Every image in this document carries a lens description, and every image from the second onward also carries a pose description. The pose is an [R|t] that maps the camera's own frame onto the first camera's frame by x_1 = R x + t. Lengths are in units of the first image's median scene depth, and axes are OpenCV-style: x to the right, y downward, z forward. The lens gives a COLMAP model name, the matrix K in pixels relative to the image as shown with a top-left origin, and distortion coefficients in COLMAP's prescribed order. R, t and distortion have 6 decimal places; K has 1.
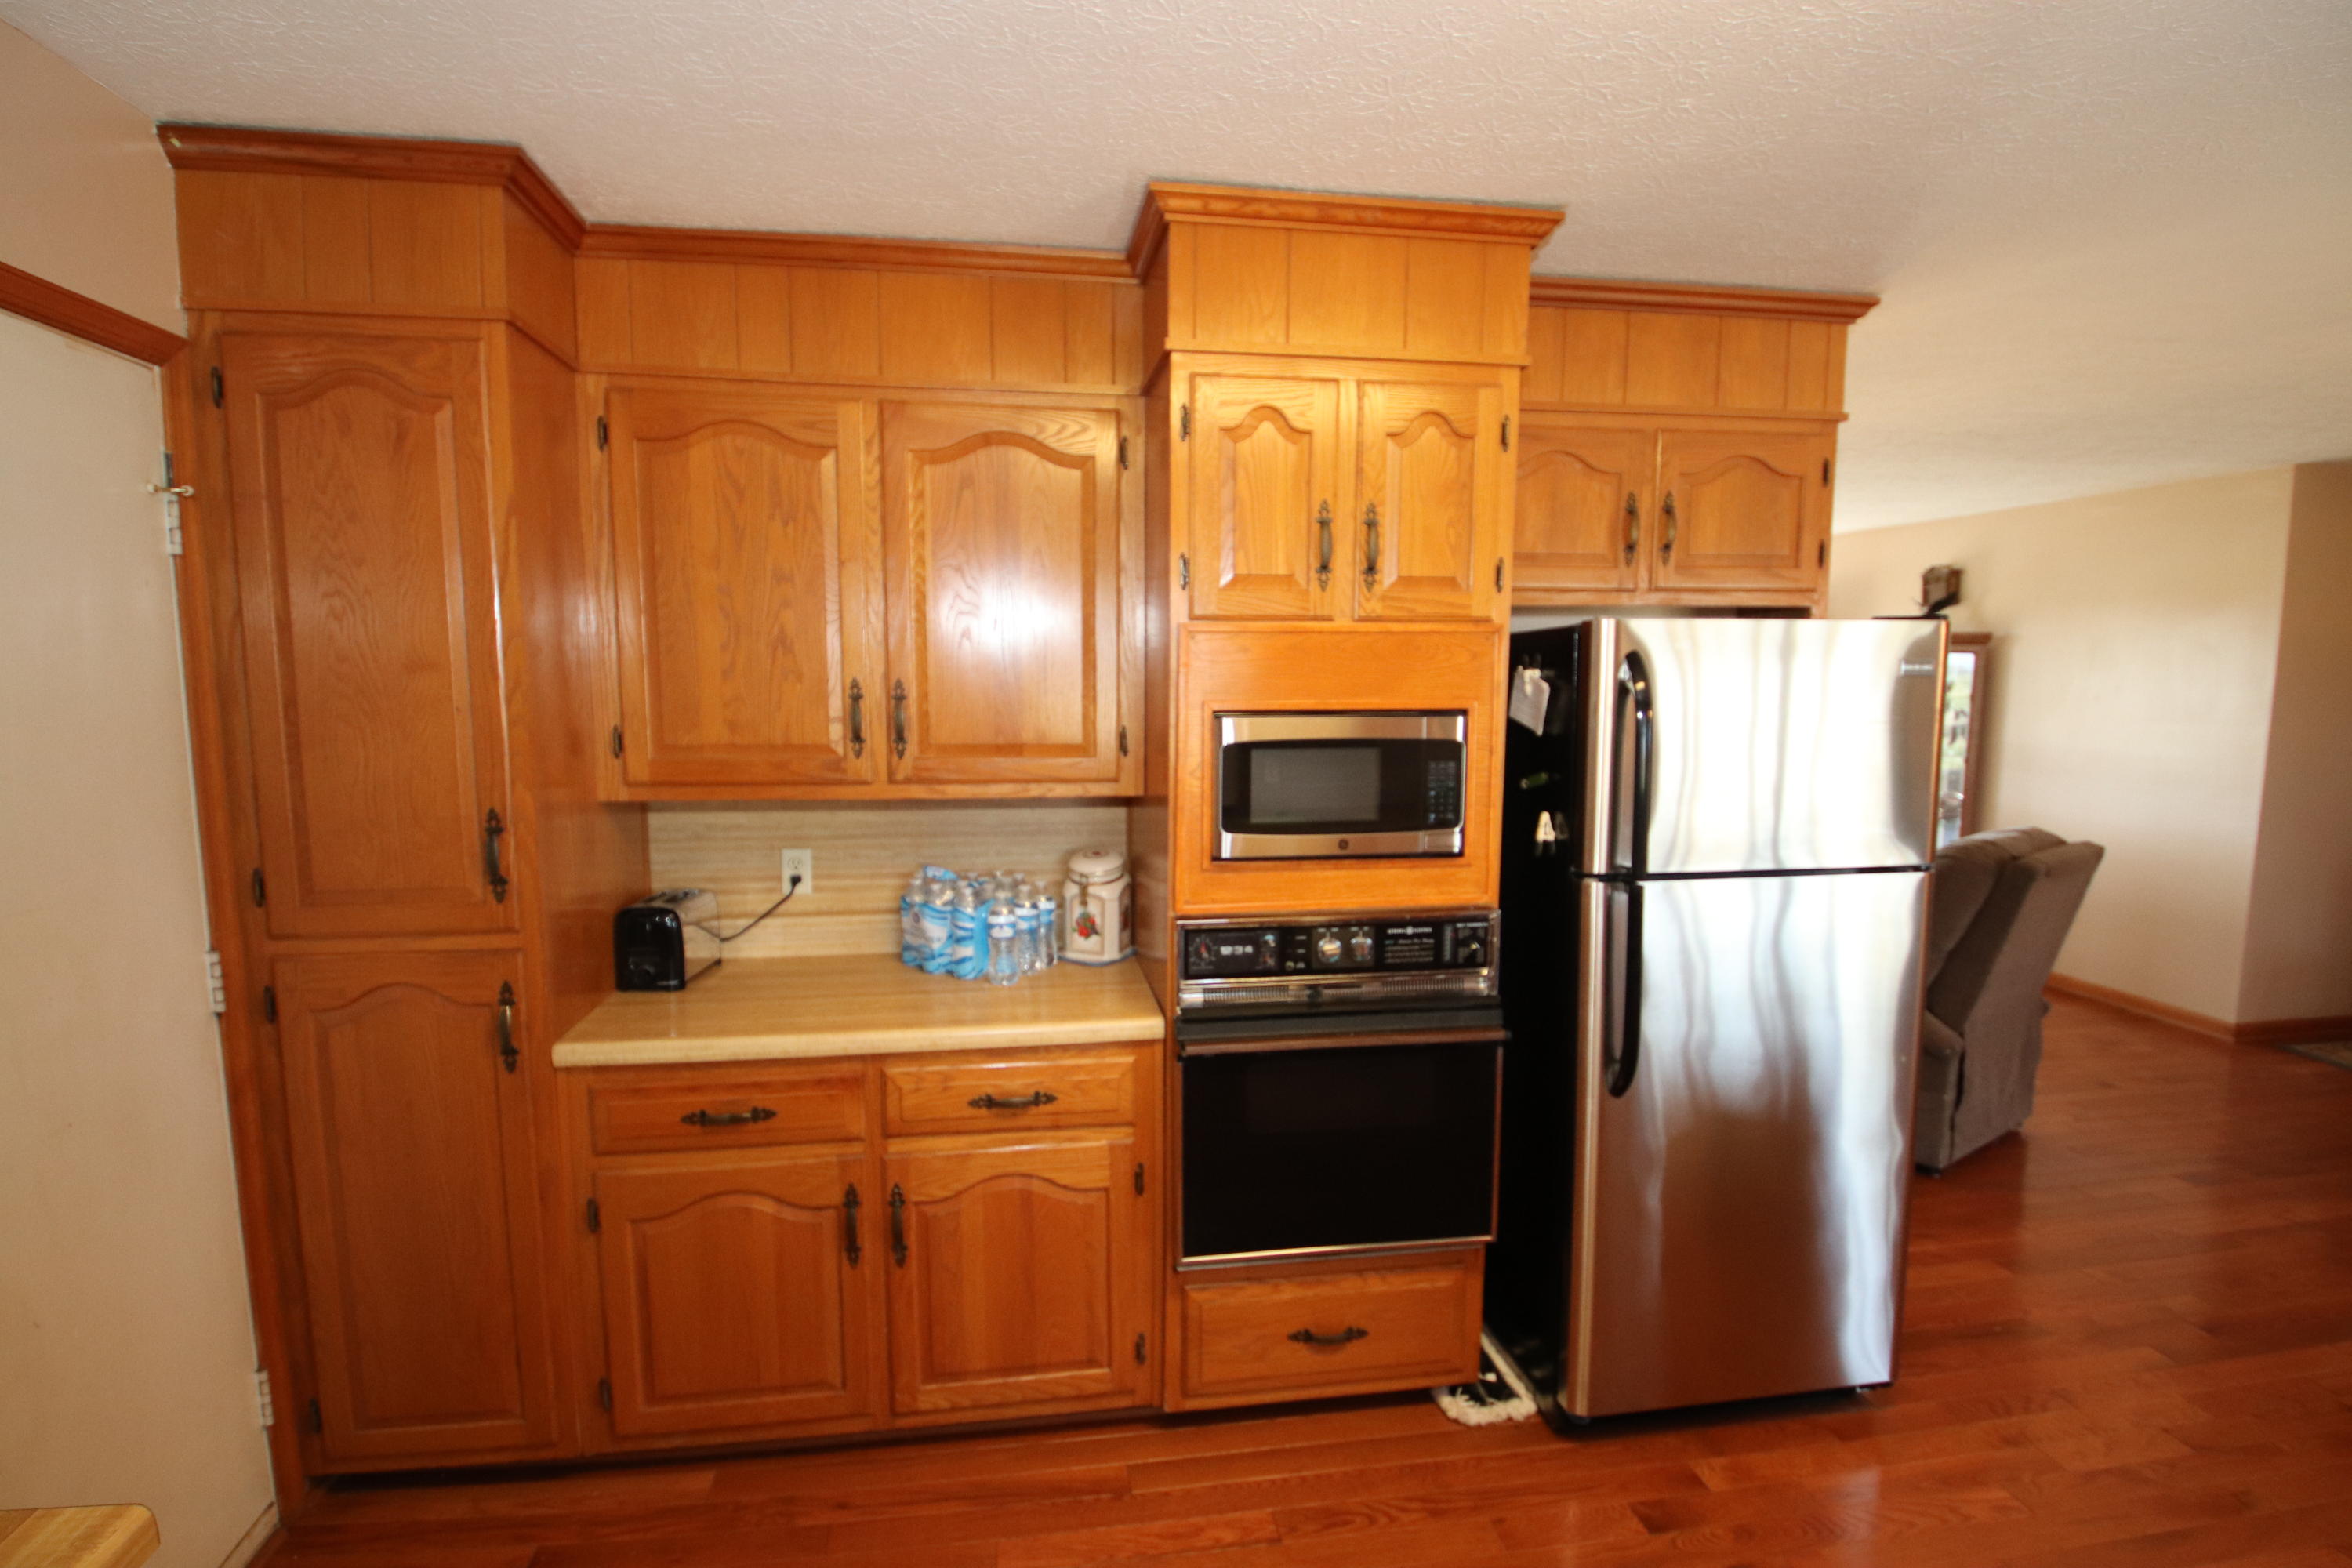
lens RADIAL K [[1087.4, 0, 1160.2], [0, 1087.4, 796.8], [0, 0, 1]] dist [0.037637, -0.038753]
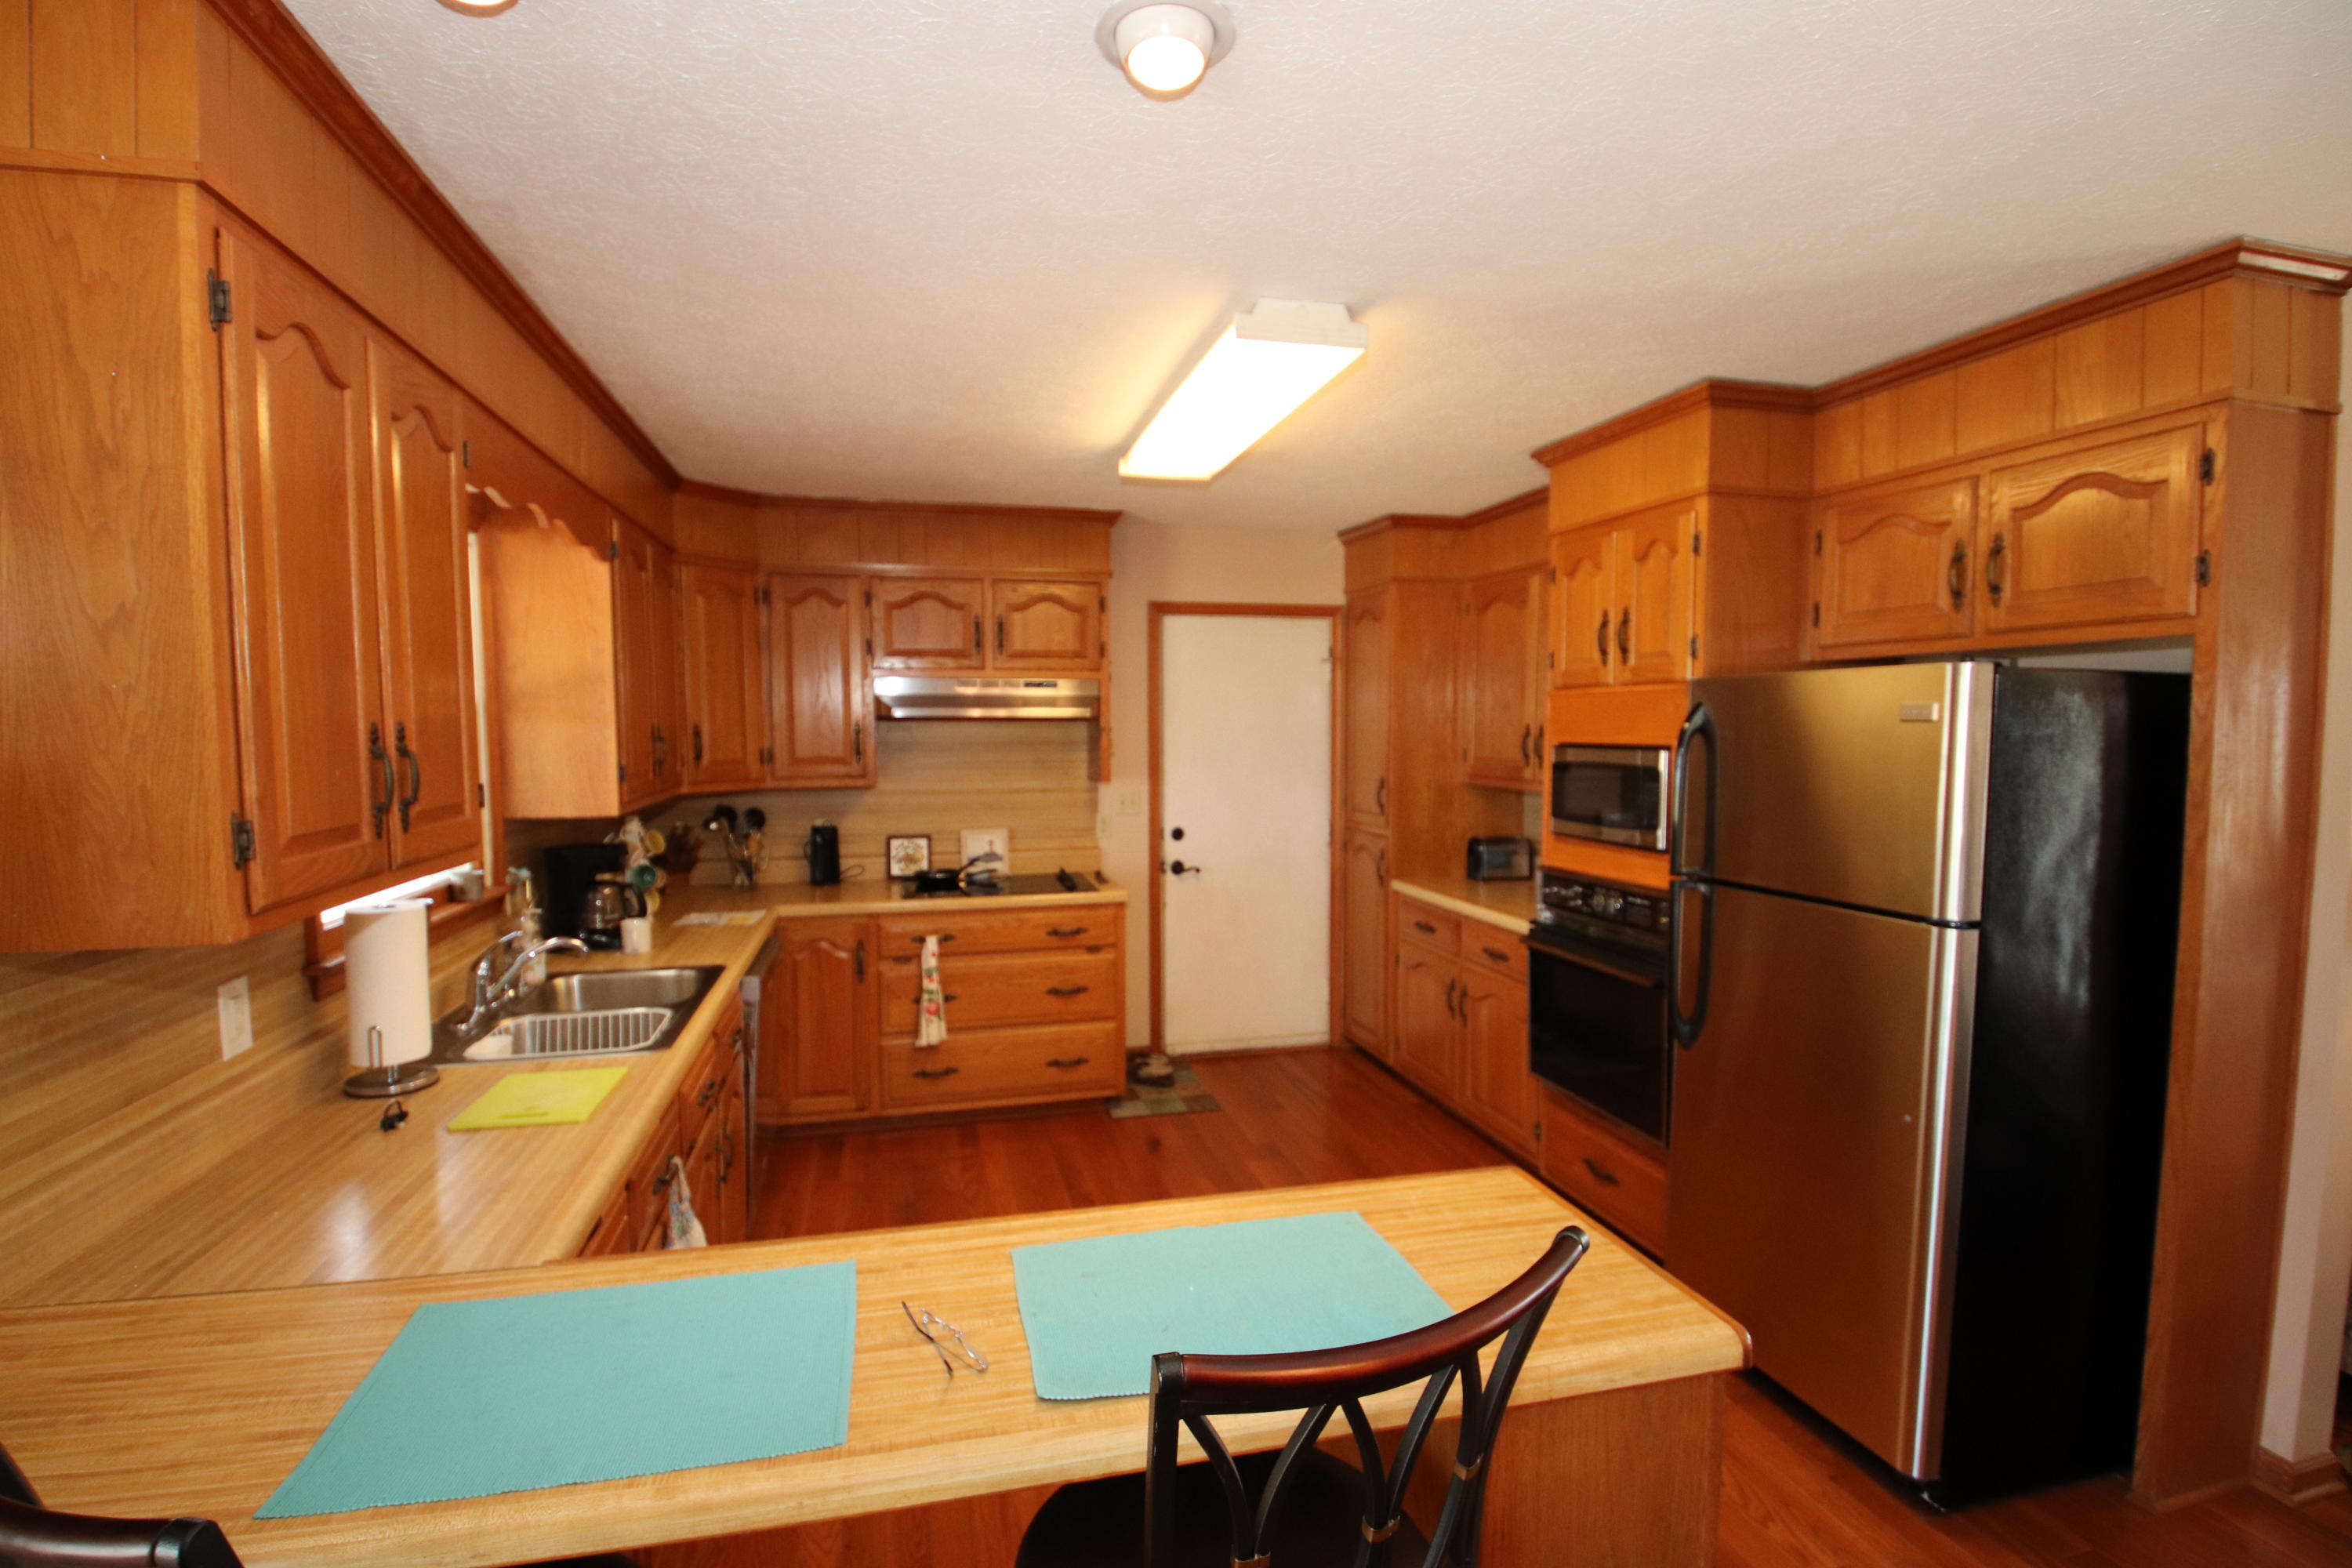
lens RADIAL K [[1087.4, 0, 1160.2], [0, 1087.4, 796.8], [0, 0, 1]] dist [0.037637, -0.038753]
pose [[0.094887, 0.067774, -0.993178, 1.608691], [-0.111467, 0.992129, 0.057053, -0.023971], [0.989228, 0.105293, 0.101695, 0.234248]]
